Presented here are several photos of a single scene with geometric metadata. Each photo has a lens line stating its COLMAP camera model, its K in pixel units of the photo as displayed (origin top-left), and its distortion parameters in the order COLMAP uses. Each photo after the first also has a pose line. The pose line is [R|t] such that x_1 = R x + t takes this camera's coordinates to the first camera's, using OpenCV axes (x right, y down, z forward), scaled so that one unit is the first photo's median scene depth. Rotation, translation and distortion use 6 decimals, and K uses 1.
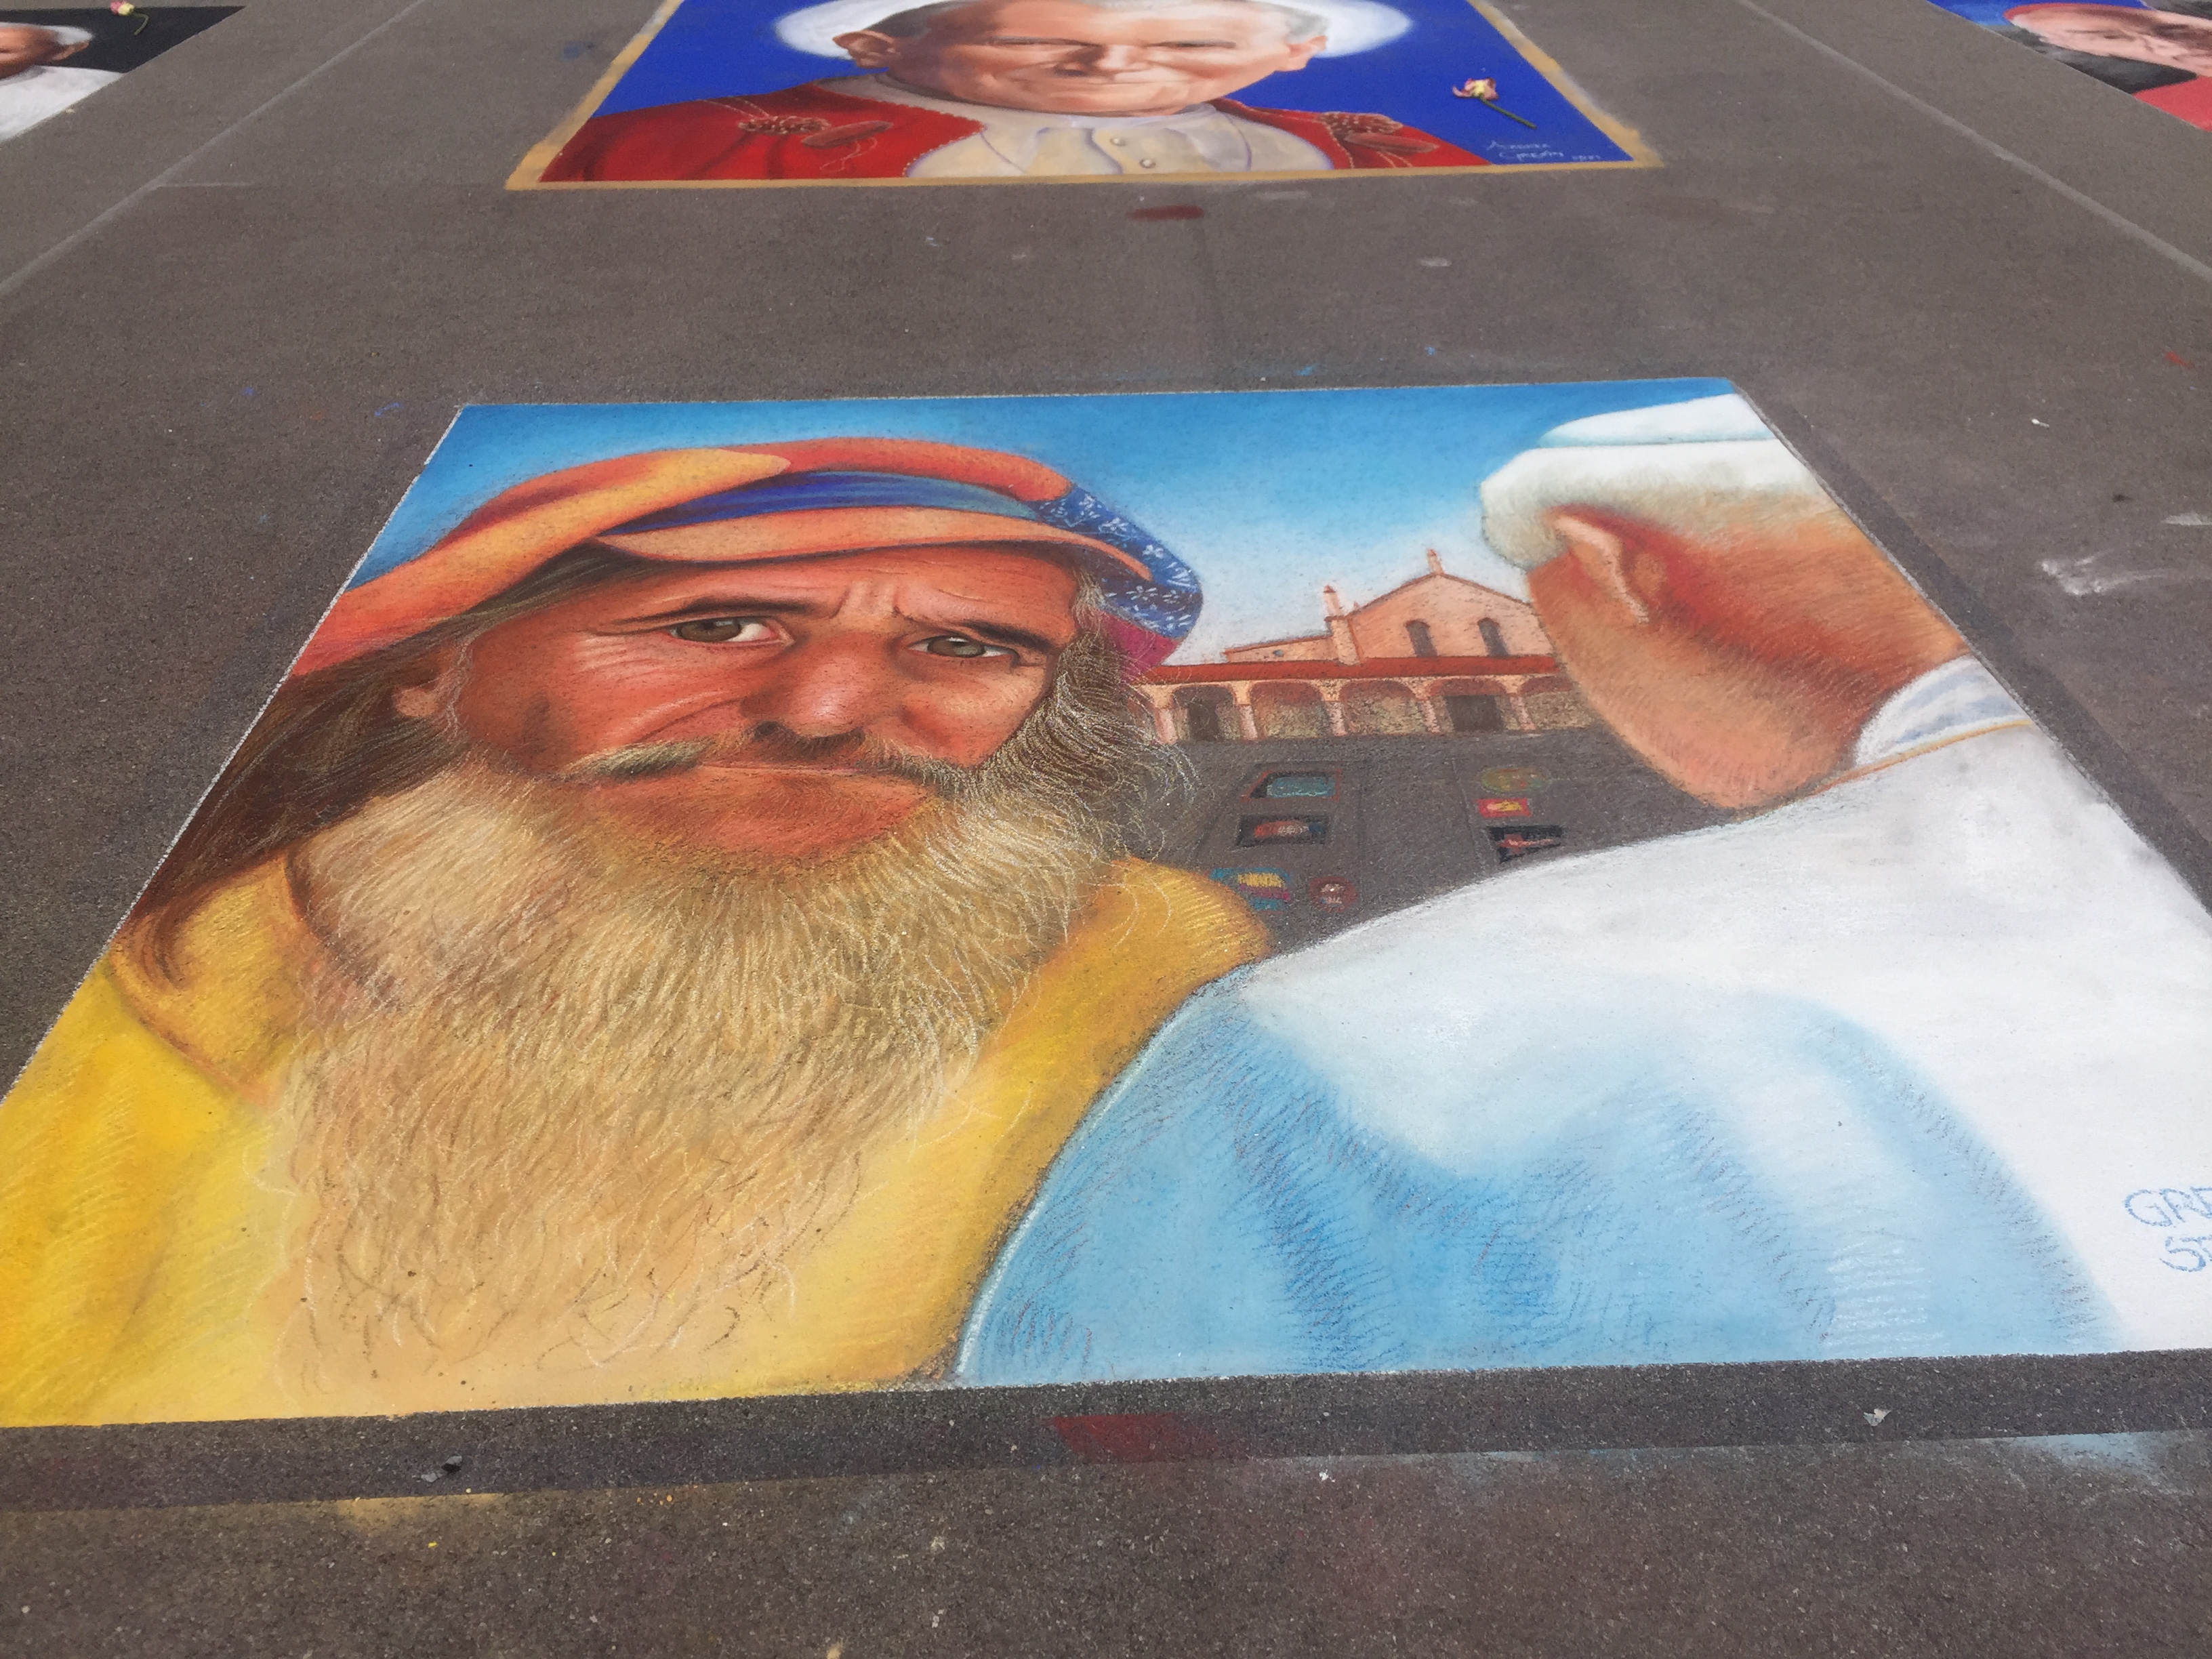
lens RADIAL K [[1901.7, 0, 1122.3], [0, 1901.7, 819.2], [0, 0, 1]] dist [0.058294, -0.067379]
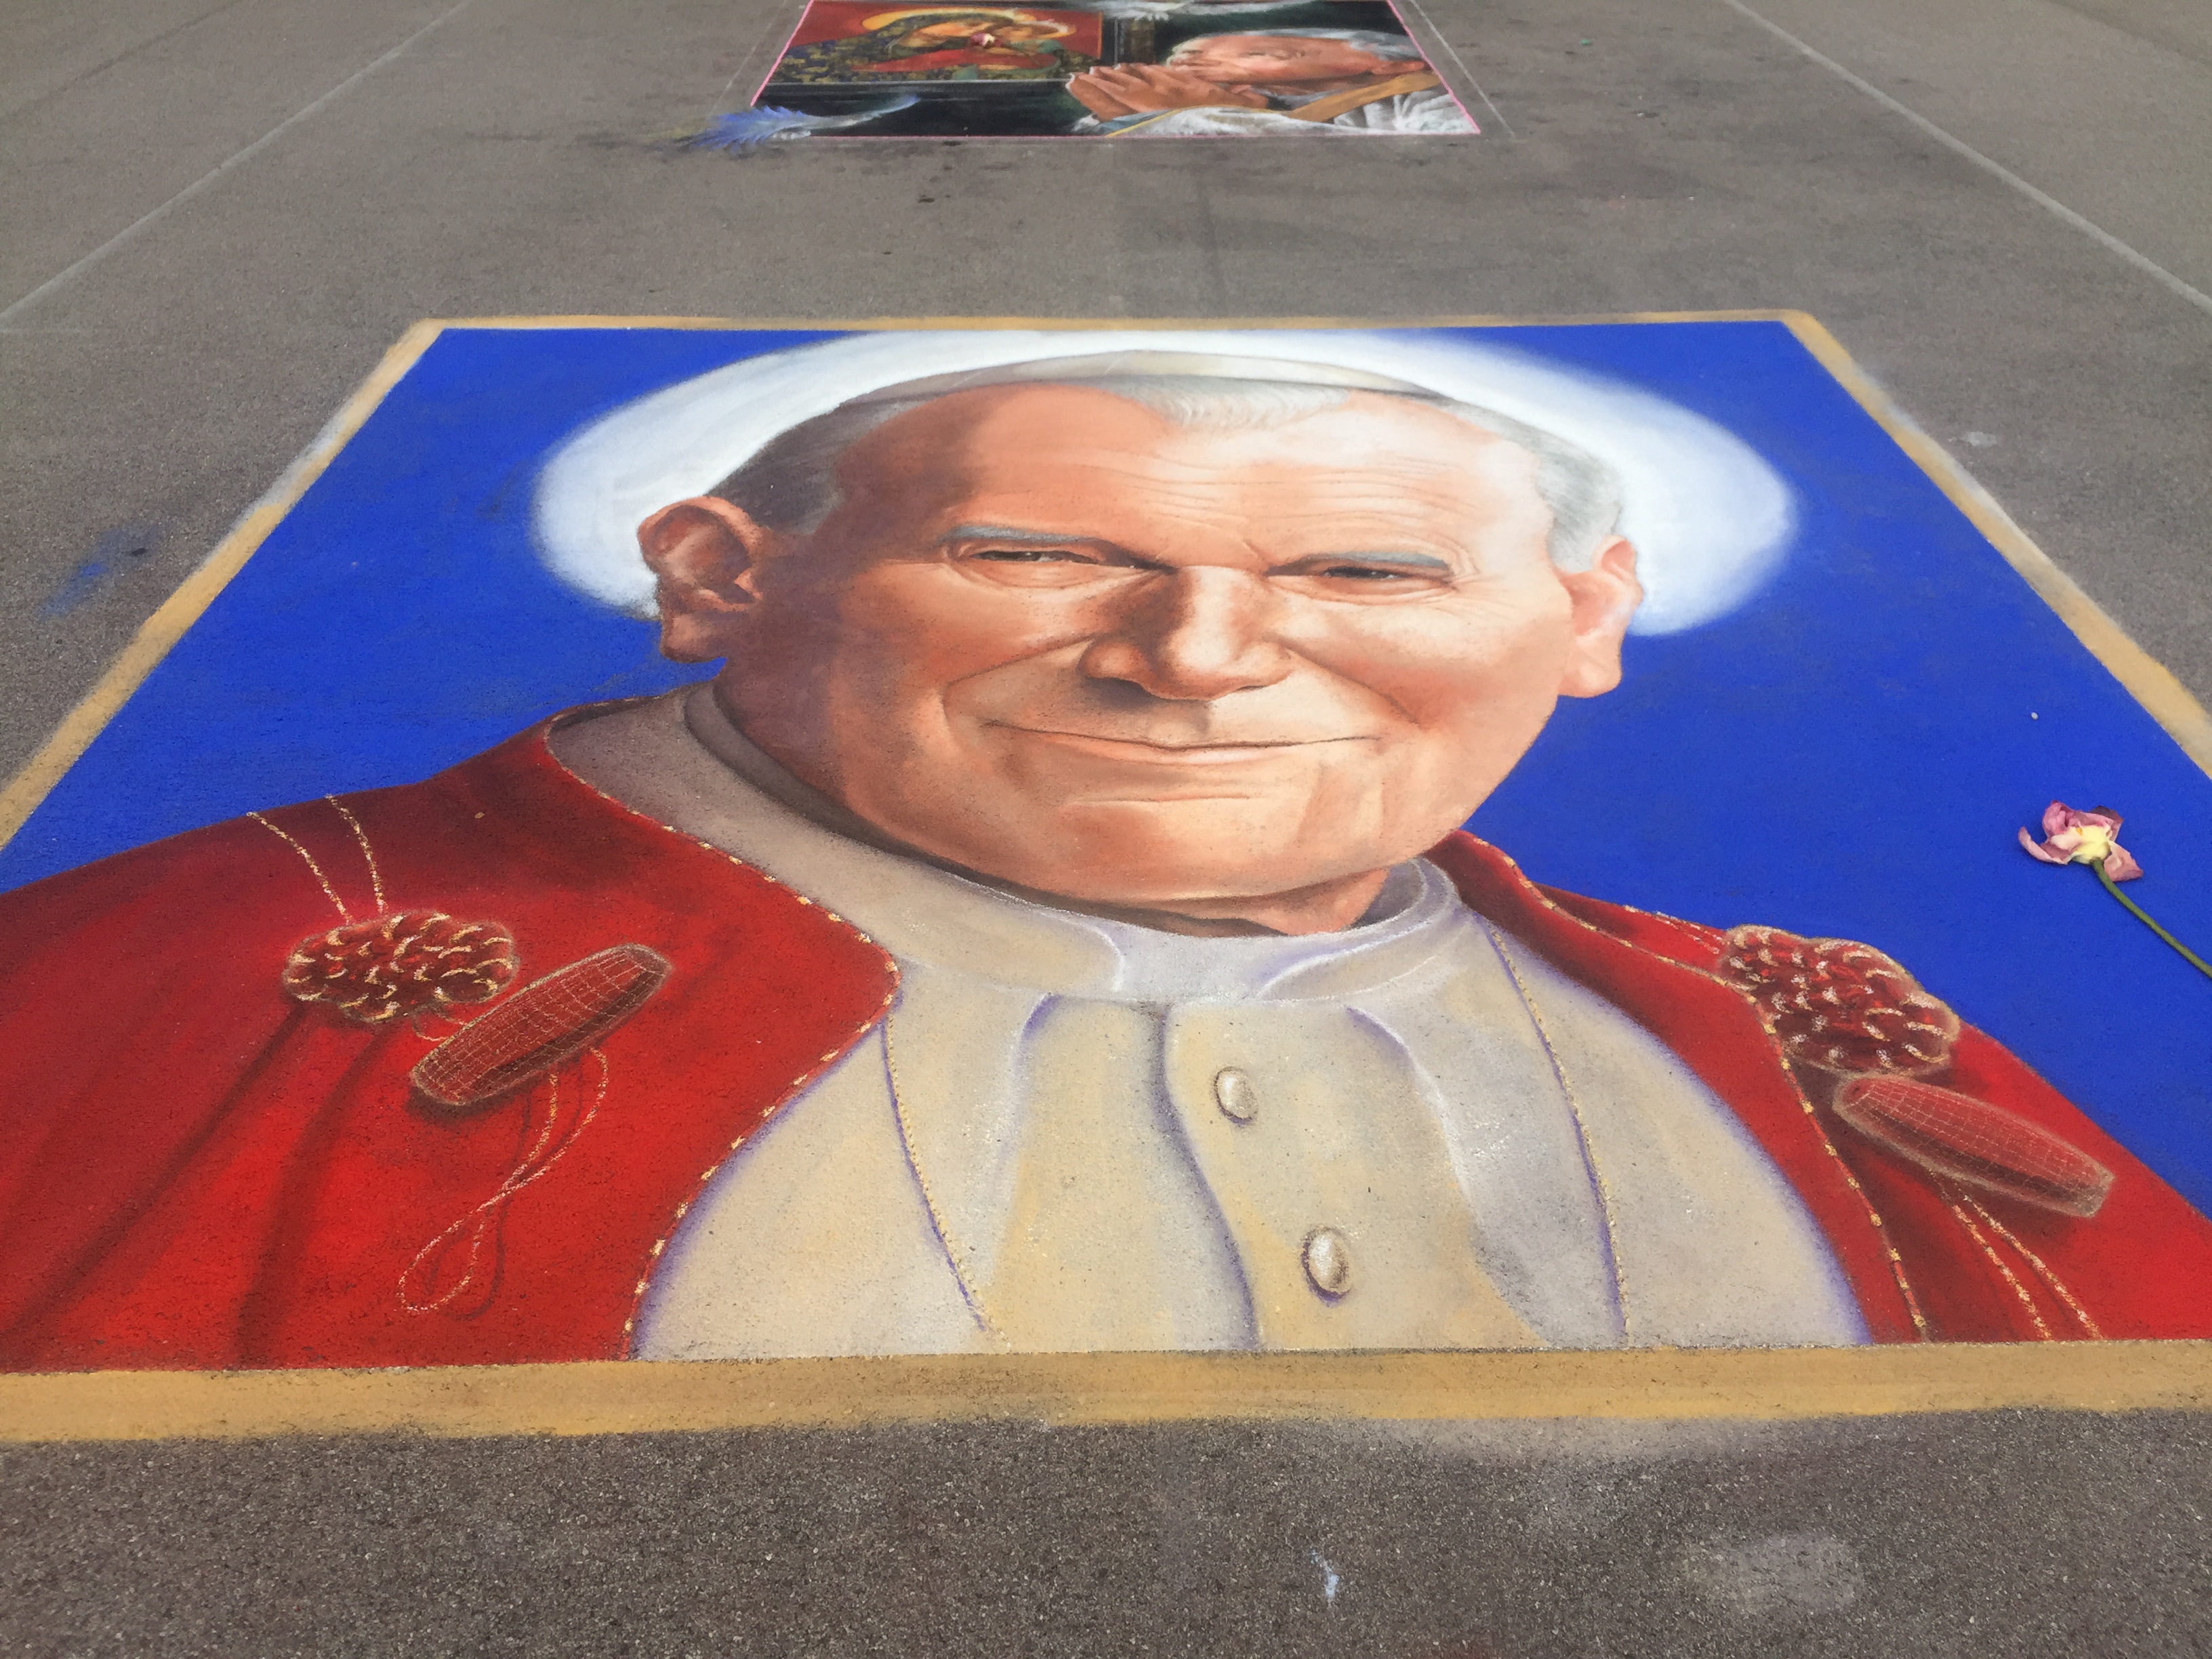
lens RADIAL K [[1901.7, 0, 1083.4], [0, 1901.7, 852.3], [0, 0, 1]] dist [0.058294, -0.067379]
pose [[0.999187, 0.029610, -0.027349, -0.020174], [-0.029330, 0.999513, 0.010610, -0.351756], [0.027649, -0.009799, 0.999570, 0.535790]]
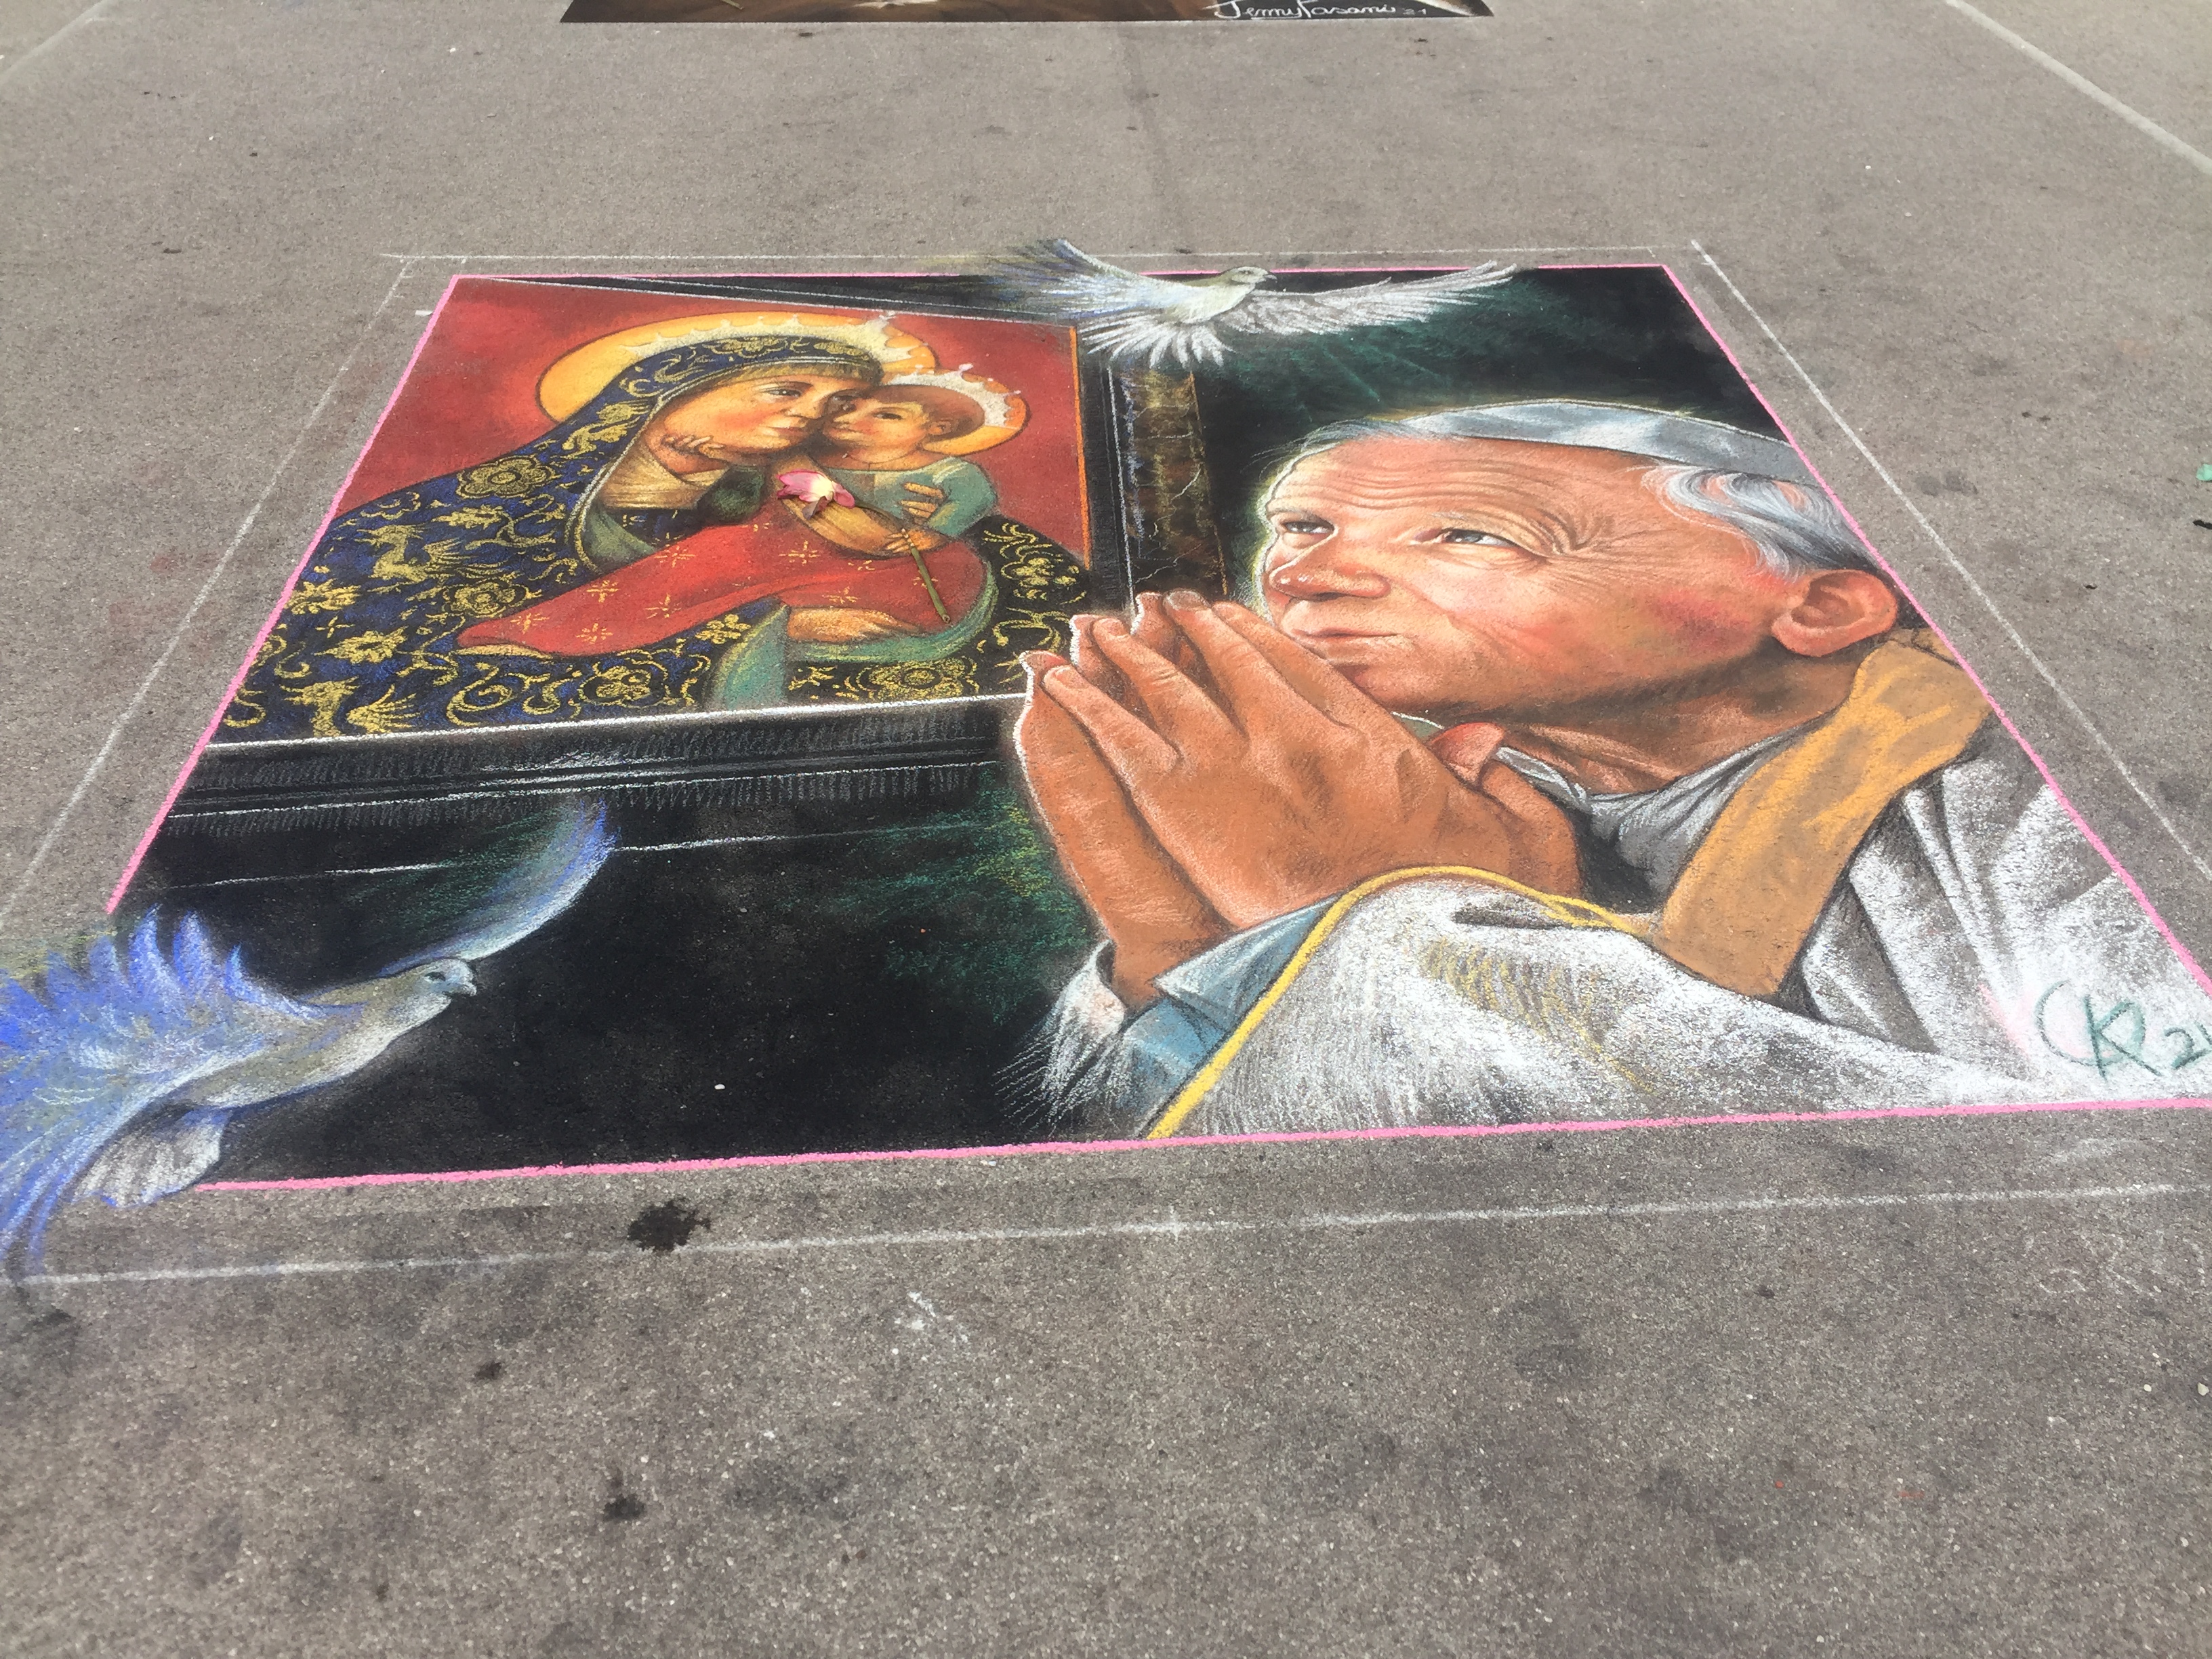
lens RADIAL K [[1901.7, 0, 1121.2], [0, 1901.7, 813.3], [0, 0, 1]] dist [0.058294, -0.067379]
pose [[0.999721, -0.002455, 0.023485, -0.055685], [0.000758, 0.997404, 0.071999, -0.748738], [-0.023601, -0.071962, 0.997128, 1.154641]]
